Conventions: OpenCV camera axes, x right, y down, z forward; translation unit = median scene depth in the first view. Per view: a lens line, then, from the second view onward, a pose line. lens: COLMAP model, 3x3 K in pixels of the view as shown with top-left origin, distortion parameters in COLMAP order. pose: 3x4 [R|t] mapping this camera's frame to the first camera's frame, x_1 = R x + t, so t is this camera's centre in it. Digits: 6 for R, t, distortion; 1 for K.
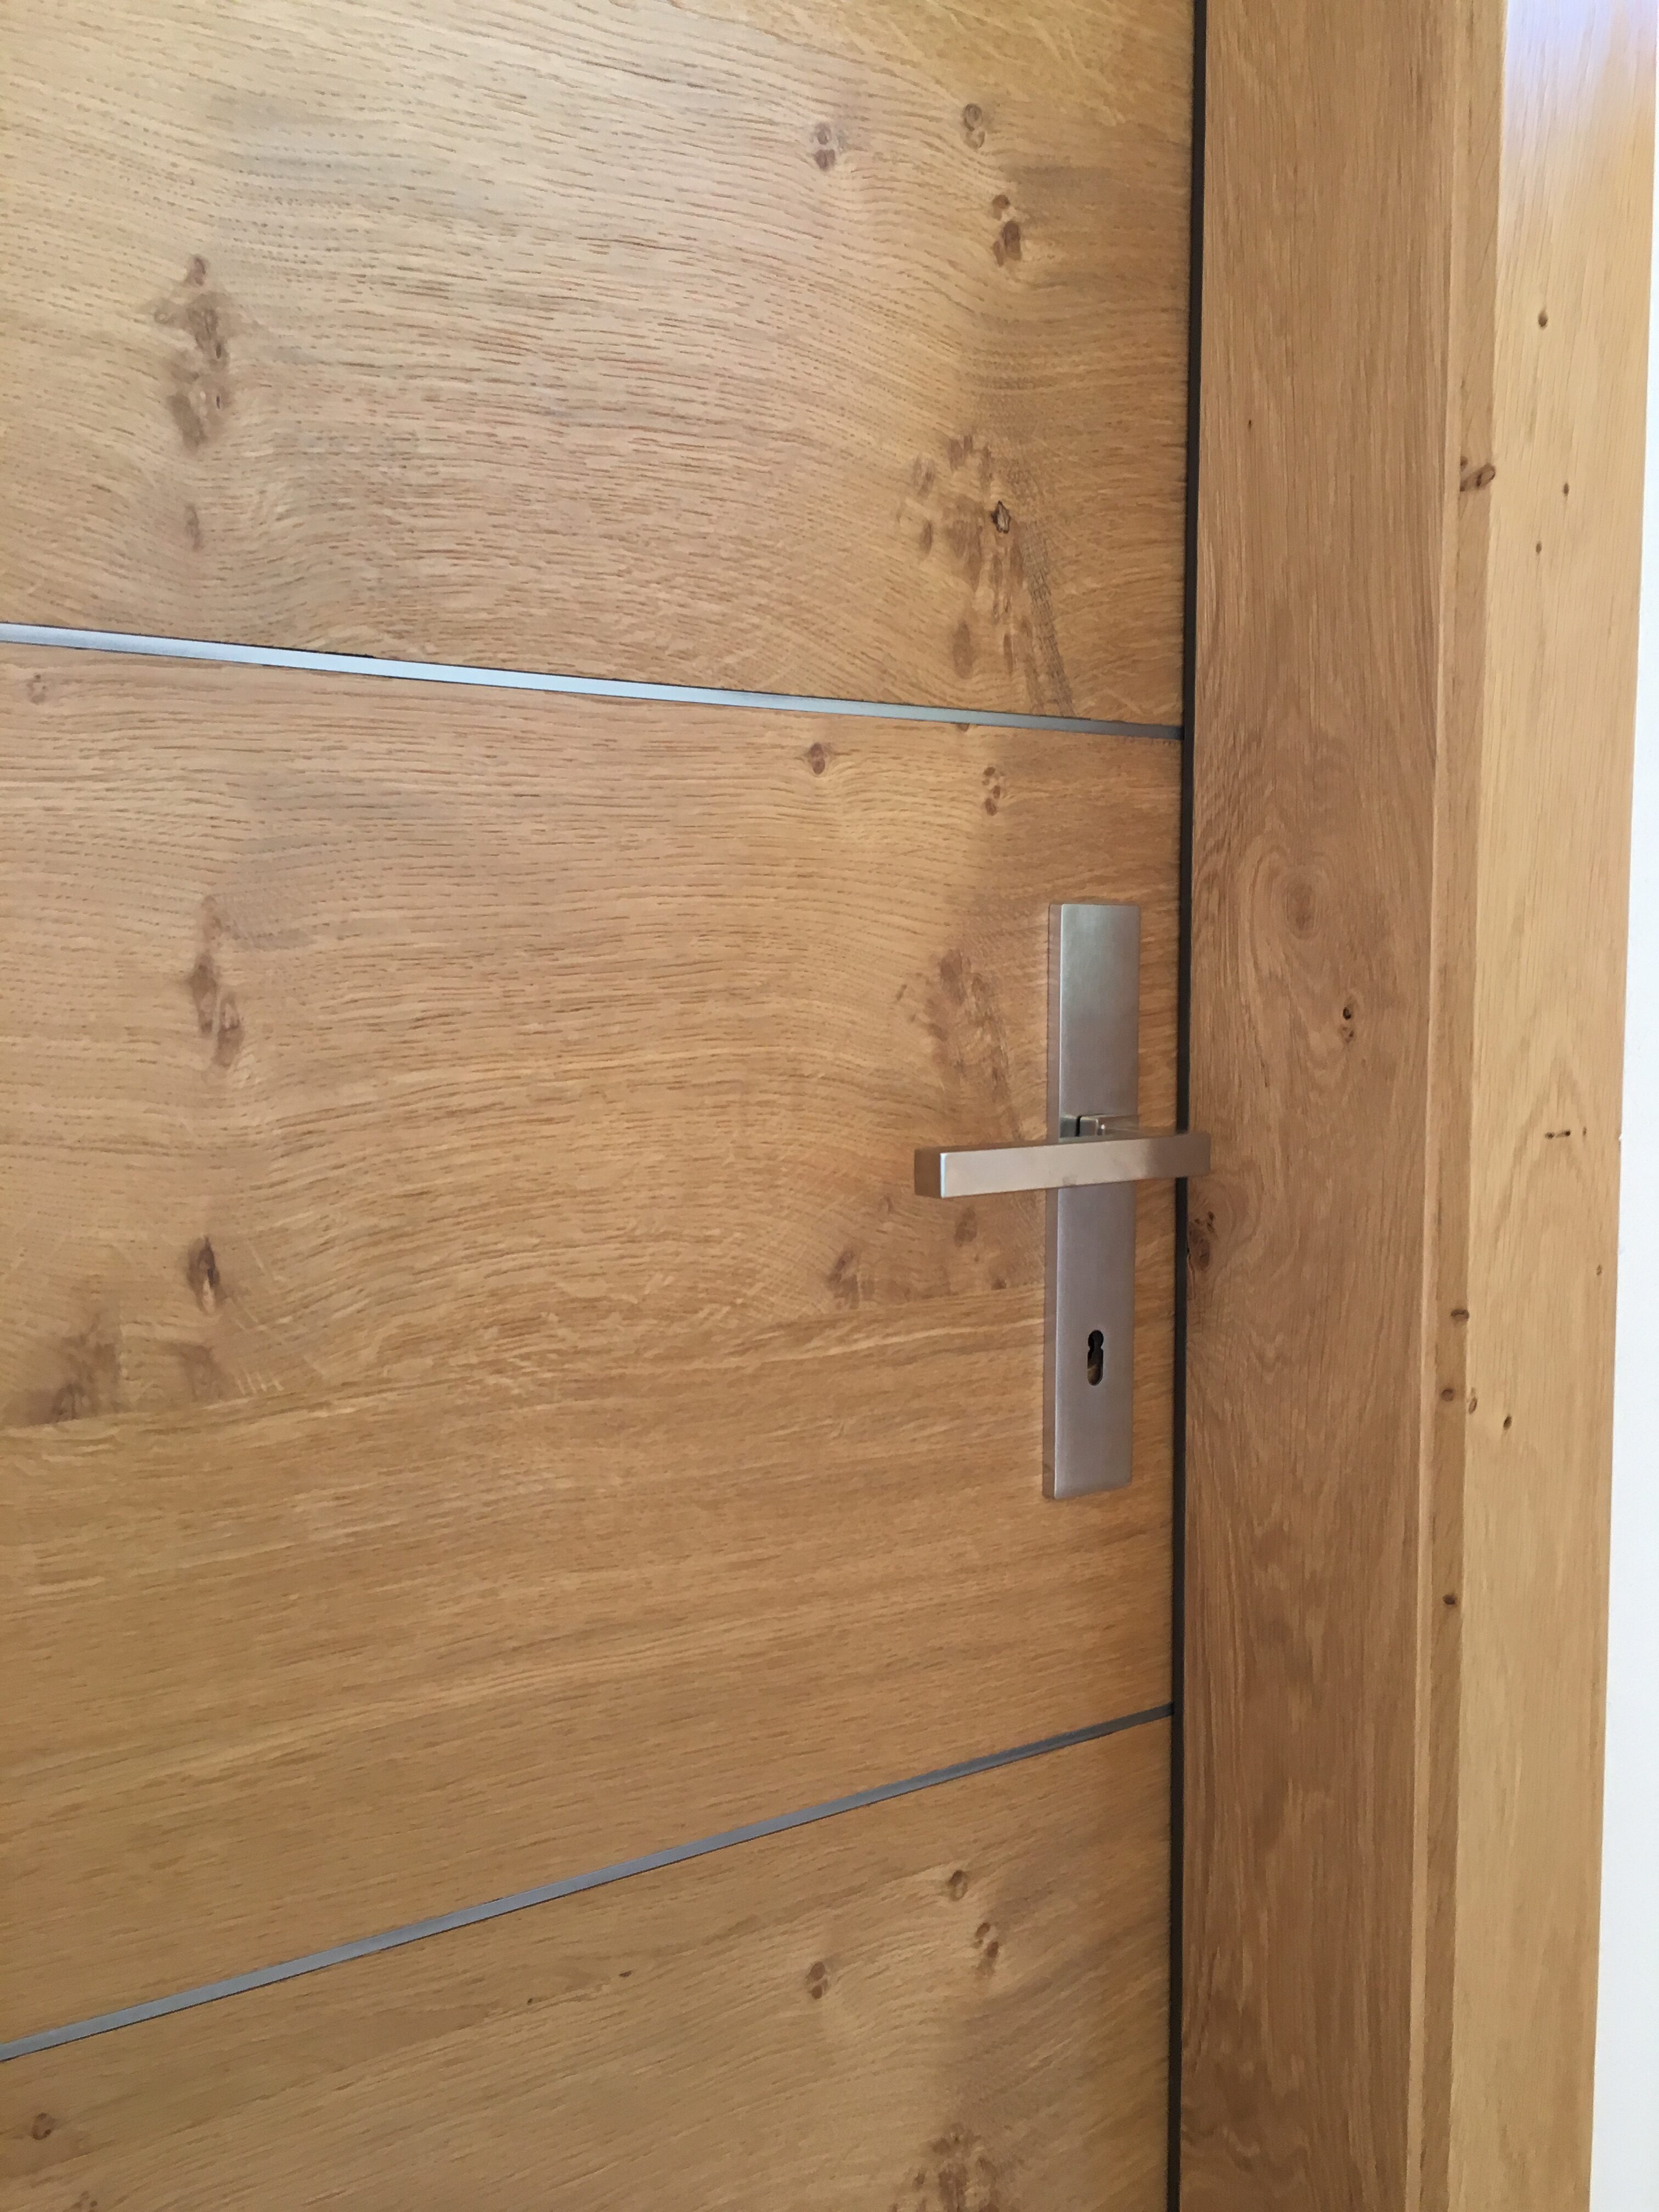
lens RADIAL K [[1874.2, 0, 844.1], [0, 1874.2, 1102.8], [0, 0, 1]] dist [0.044483, -0.002825]
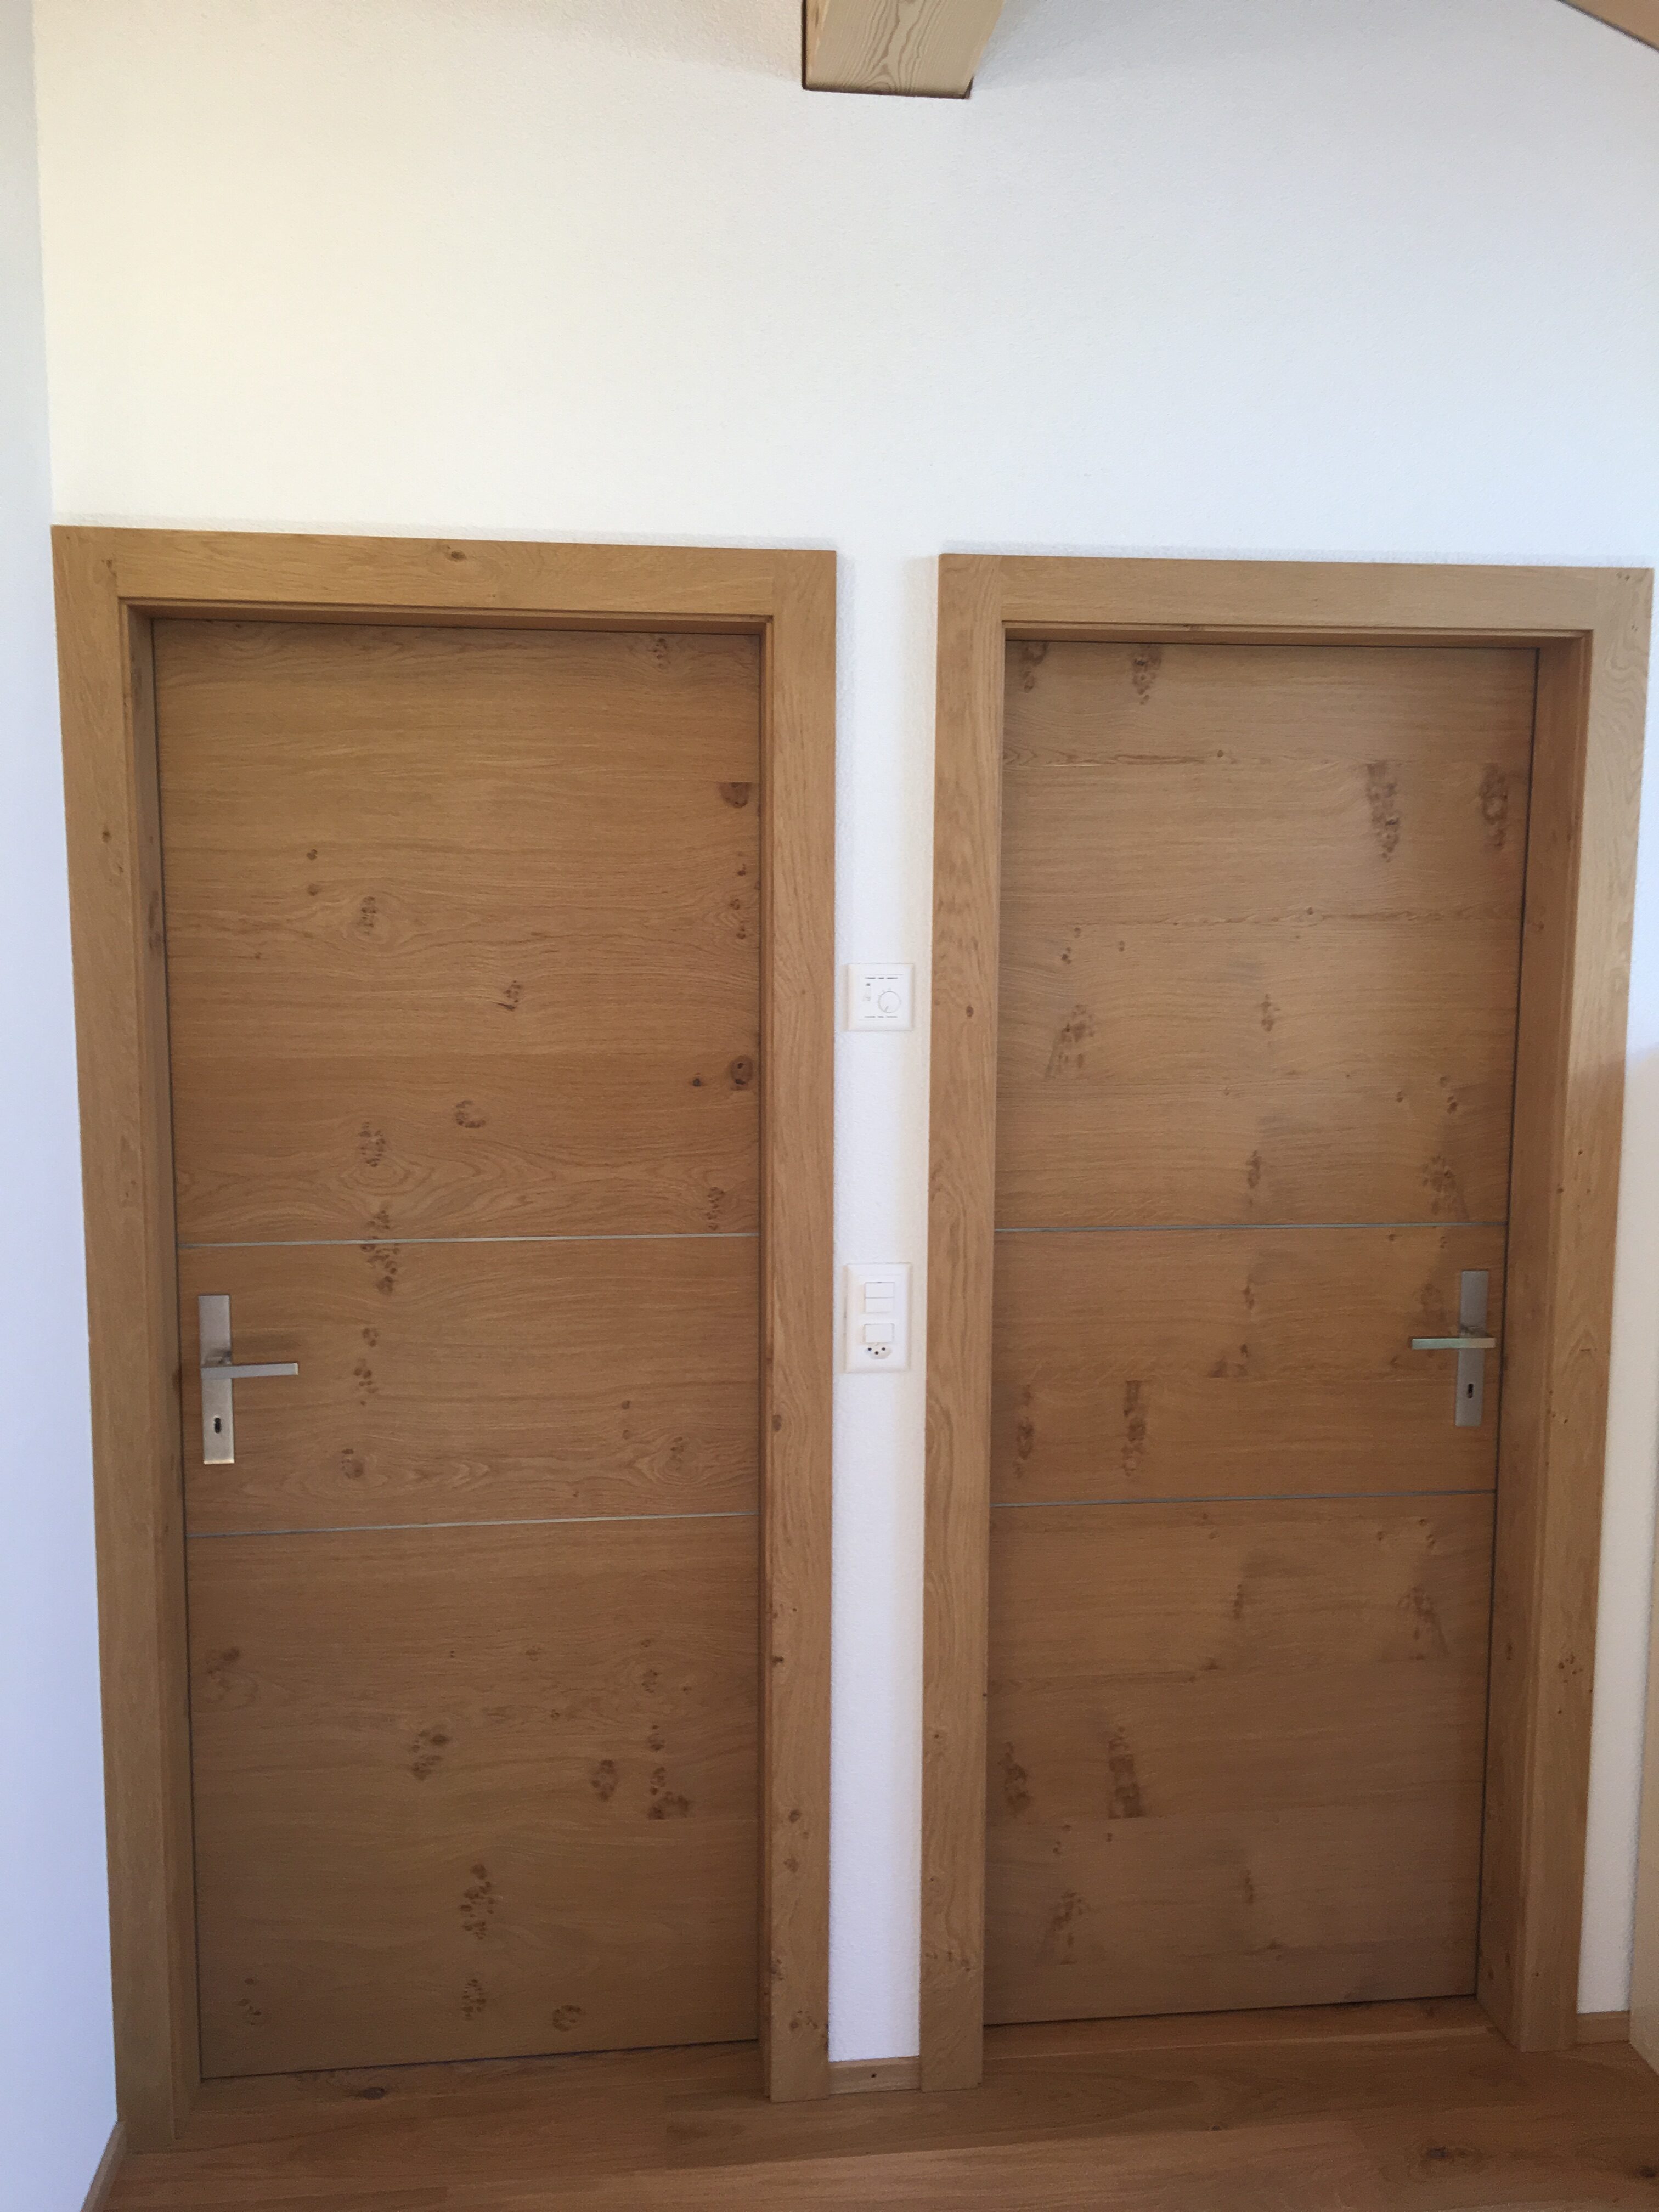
lens RADIAL K [[1874.2, 0, 831.6], [0, 1874.2, 1087.2], [0, 0, 1]] dist [0.044483, -0.002825]
pose [[0.894940, 0.057247, -0.442498, 0.675944], [-0.042848, 0.998178, 0.042477, -0.619764], [0.444124, -0.019054, 0.895763, -3.152643]]
